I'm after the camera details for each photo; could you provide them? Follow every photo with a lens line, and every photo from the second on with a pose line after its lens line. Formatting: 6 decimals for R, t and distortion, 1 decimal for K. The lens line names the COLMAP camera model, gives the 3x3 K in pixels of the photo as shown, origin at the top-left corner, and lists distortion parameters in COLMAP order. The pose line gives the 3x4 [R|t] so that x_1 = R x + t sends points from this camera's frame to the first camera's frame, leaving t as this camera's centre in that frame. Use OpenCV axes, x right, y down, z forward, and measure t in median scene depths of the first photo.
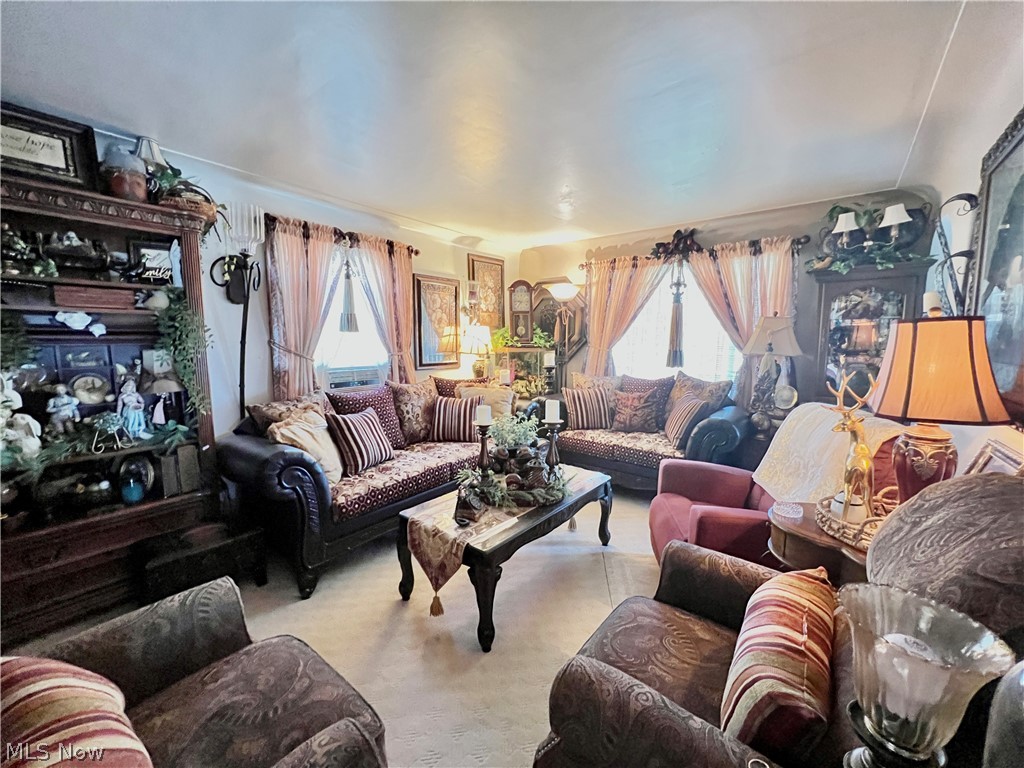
lens RADIAL K [[407.9, 0, 512.0], [0, 407.9, 384.0], [0, 0, 1]] dist [-0.000335, -0.000045]
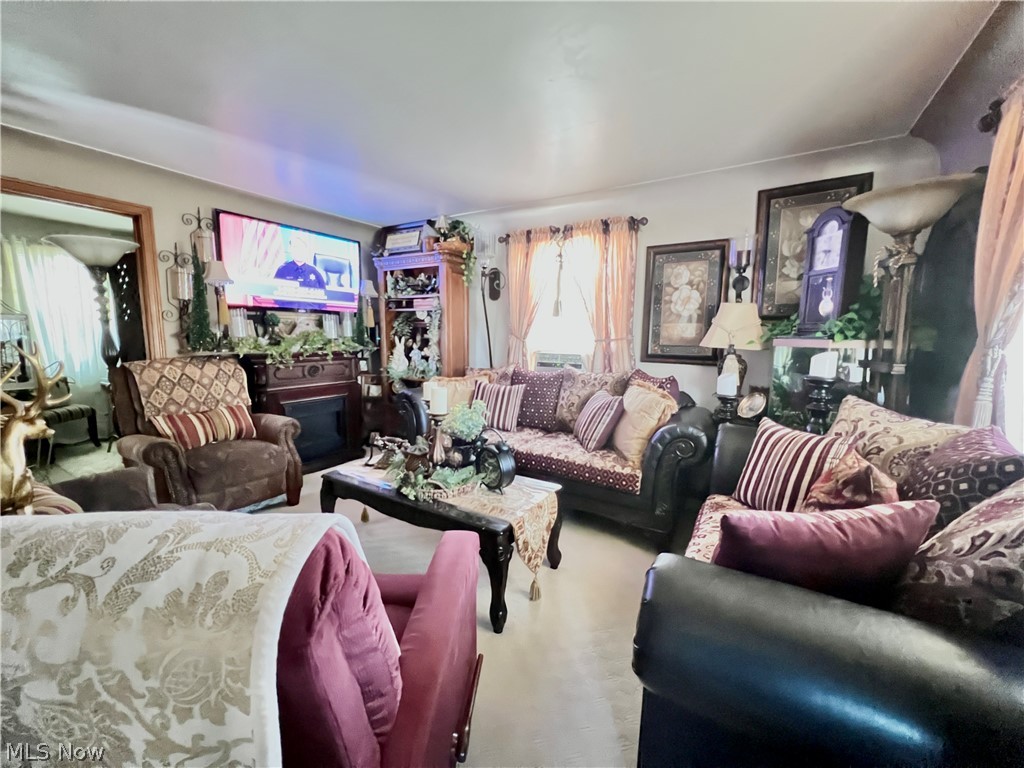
lens RADIAL K [[407.9, 0, 512.0], [0, 407.9, 384.0], [0, 0, 1]] dist [-0.000335, -0.000045]
pose [[0.120458, 0.136389, -0.983305, 0.769453], [-0.107920, 0.986446, 0.123604, -0.082237], [0.986835, 0.091229, 0.133545, 0.823548]]
